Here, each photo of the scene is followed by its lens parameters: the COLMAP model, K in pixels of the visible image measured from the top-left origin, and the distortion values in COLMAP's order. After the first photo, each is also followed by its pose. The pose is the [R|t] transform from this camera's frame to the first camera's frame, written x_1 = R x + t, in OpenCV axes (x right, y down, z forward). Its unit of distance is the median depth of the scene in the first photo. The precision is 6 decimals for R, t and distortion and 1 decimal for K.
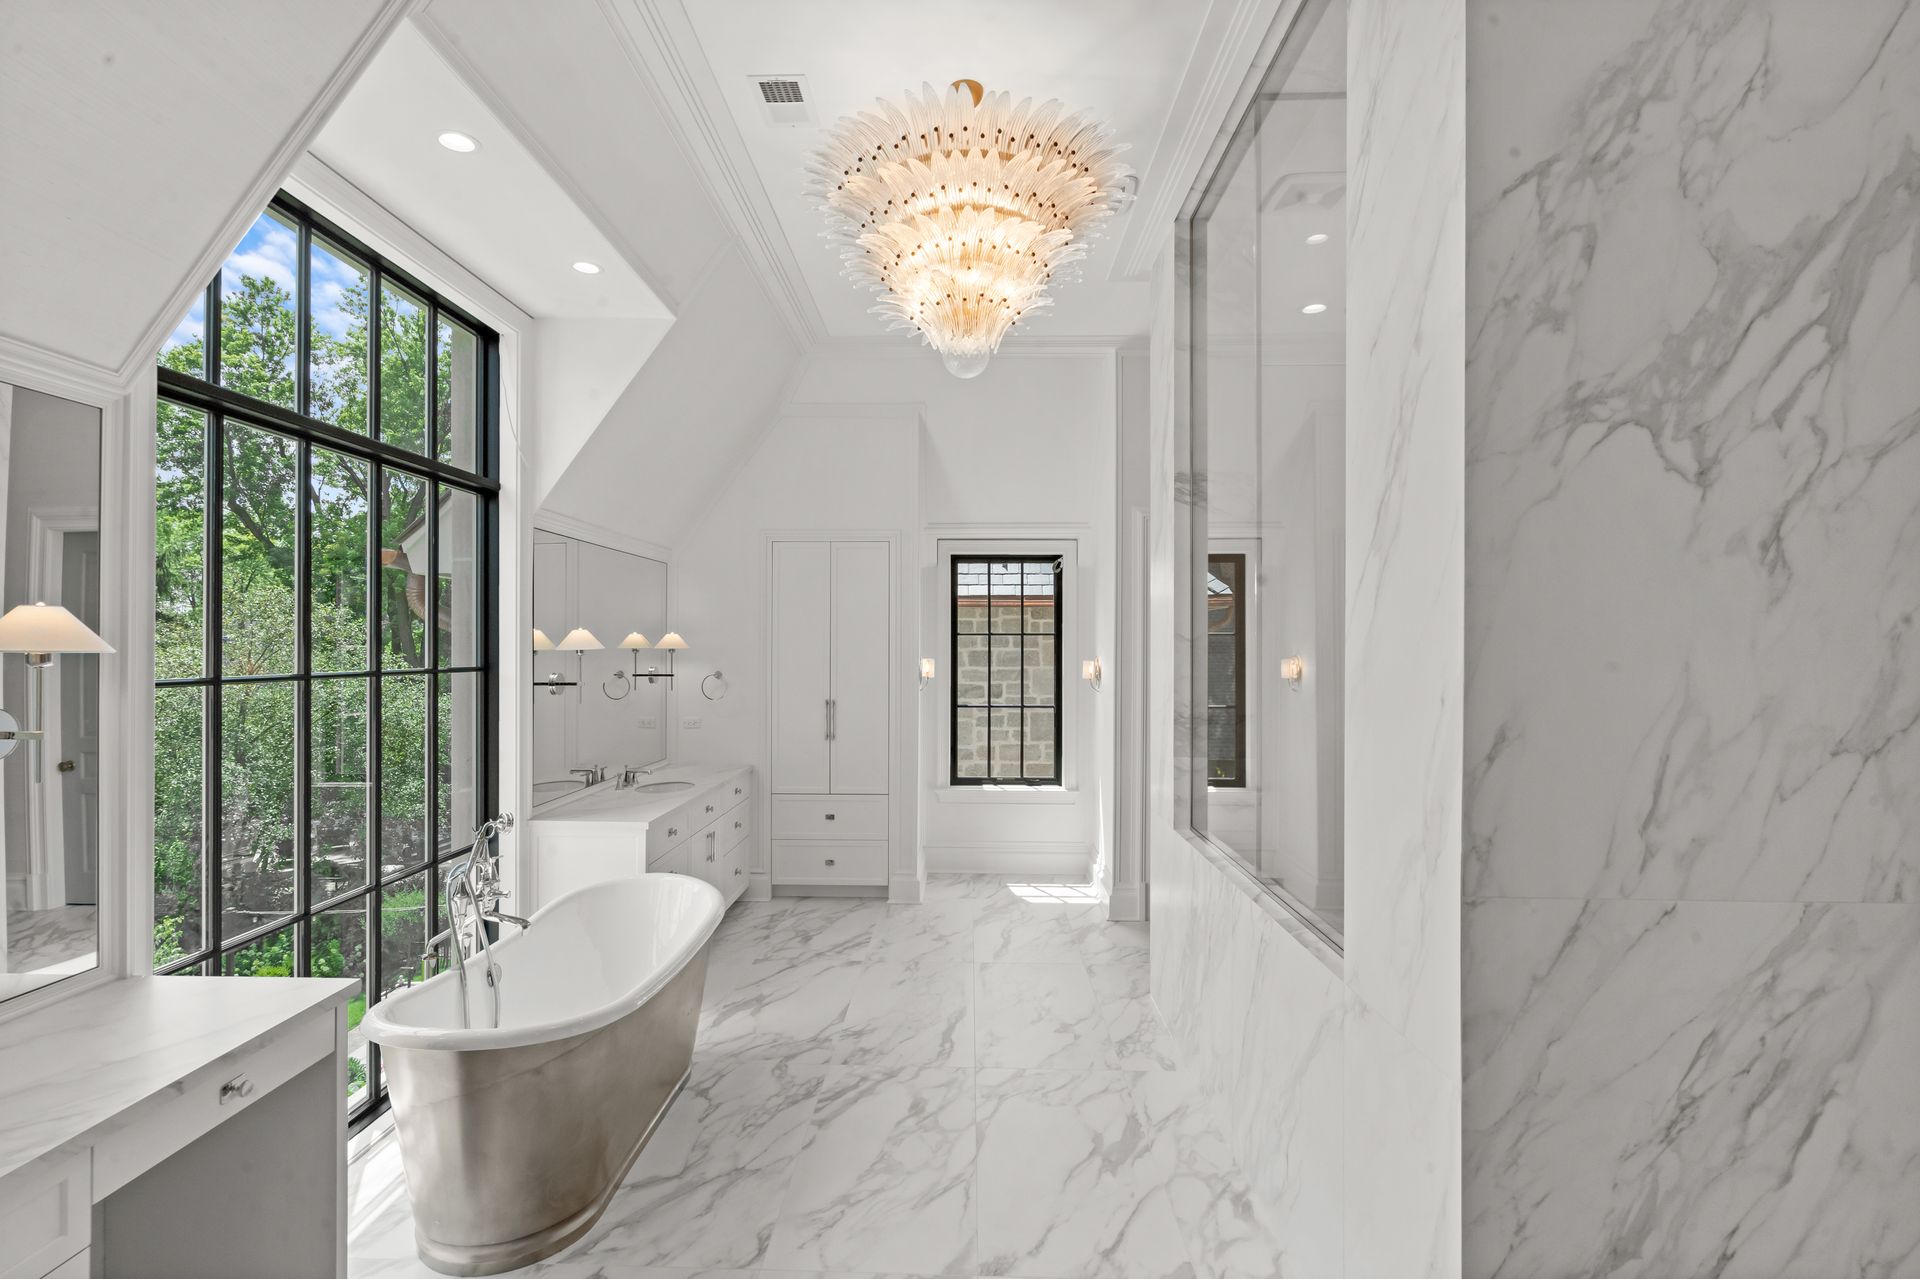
lens RADIAL K [[928.4, 0, 961.0], [0, 928.4, 648.1], [0, 0, 1]] dist [-0.002962, 0.002934]
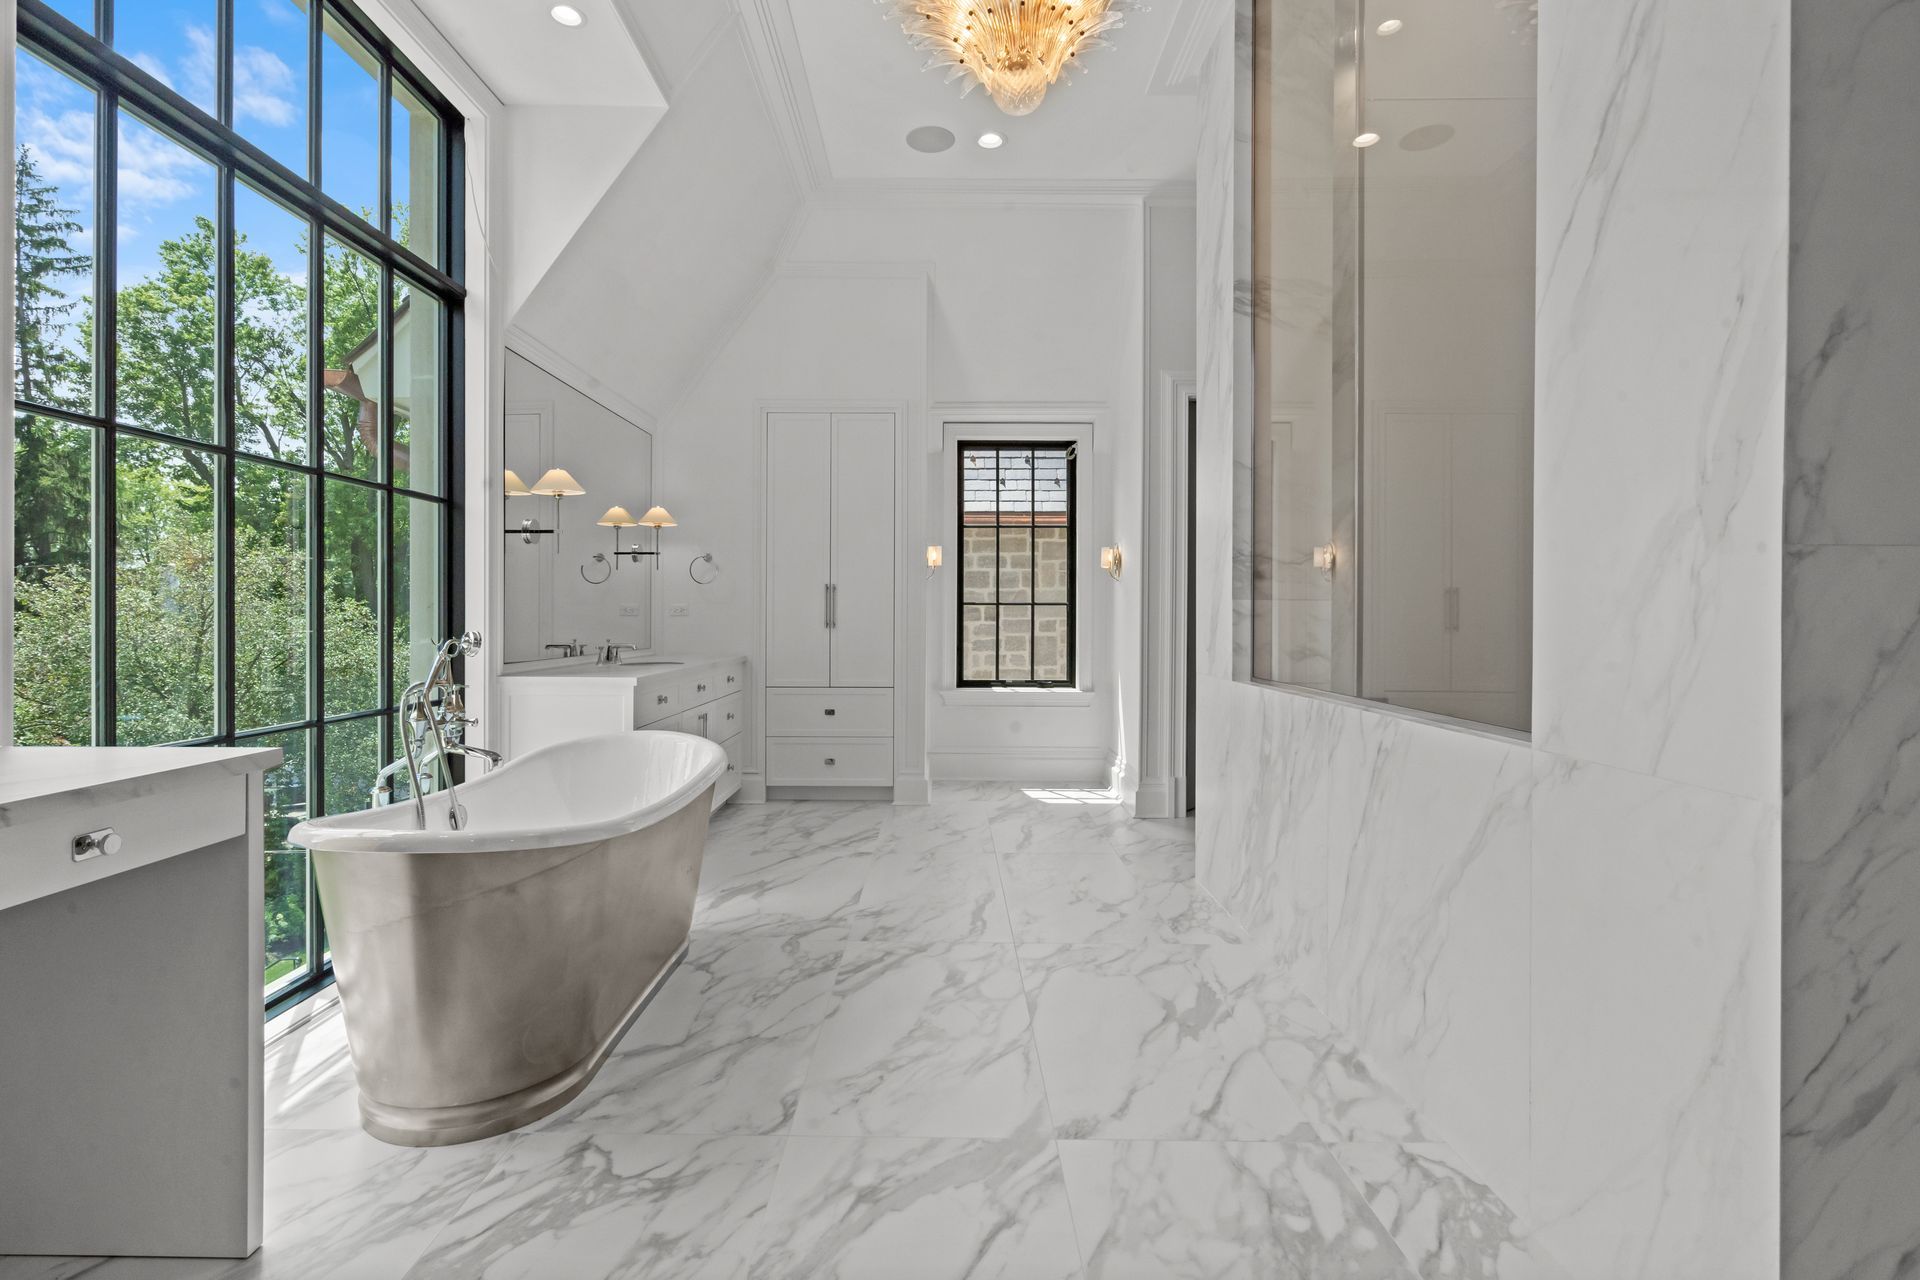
lens RADIAL K [[928.4, 0, 957.5], [0, 928.4, 625.3], [0, 0, 1]] dist [-0.002962, 0.002934]
pose [[0.999710, 0.001377, 0.024042, -0.062333], [-0.001495, 0.999987, 0.004904, 0.154180], [-0.024035, -0.004938, 0.999699, 0.130672]]
